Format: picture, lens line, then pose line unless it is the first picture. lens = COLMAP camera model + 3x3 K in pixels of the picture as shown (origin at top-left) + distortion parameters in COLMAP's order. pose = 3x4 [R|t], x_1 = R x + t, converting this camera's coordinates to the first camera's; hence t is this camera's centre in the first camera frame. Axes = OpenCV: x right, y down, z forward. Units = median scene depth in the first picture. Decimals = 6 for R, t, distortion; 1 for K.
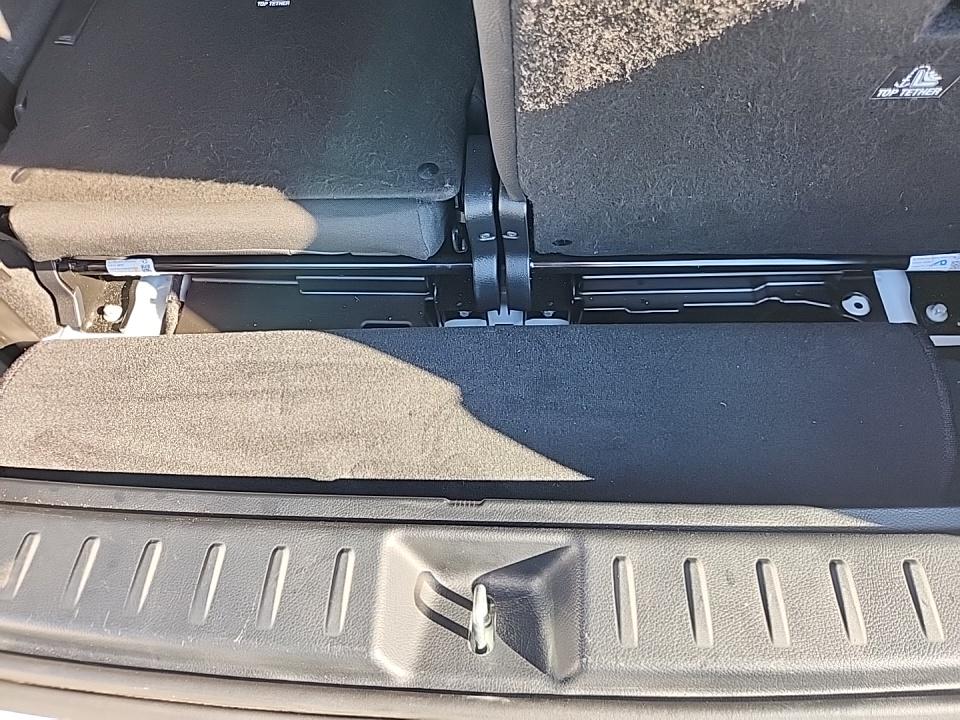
lens RADIAL K [[650.8, 0, 483.8], [0, 650.8, 353.0], [0, 0, 1]] dist [0.104931, -0.115677]
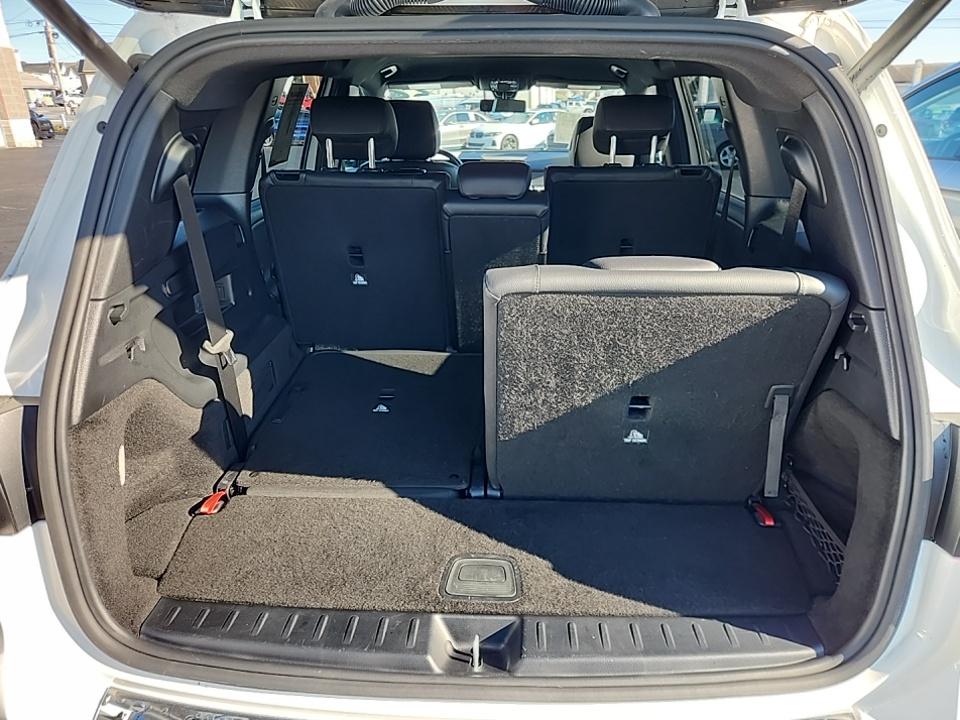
lens RADIAL K [[650.8, 0, 483.8], [0, 650.8, 353.0], [0, 0, 1]] dist [0.104931, -0.115677]
pose [[0.998057, 0.057147, 0.024835, -0.084793], [-0.031329, 0.804763, -0.592769, 0.854105], [-0.053861, 0.590839, 0.804990, -1.246856]]
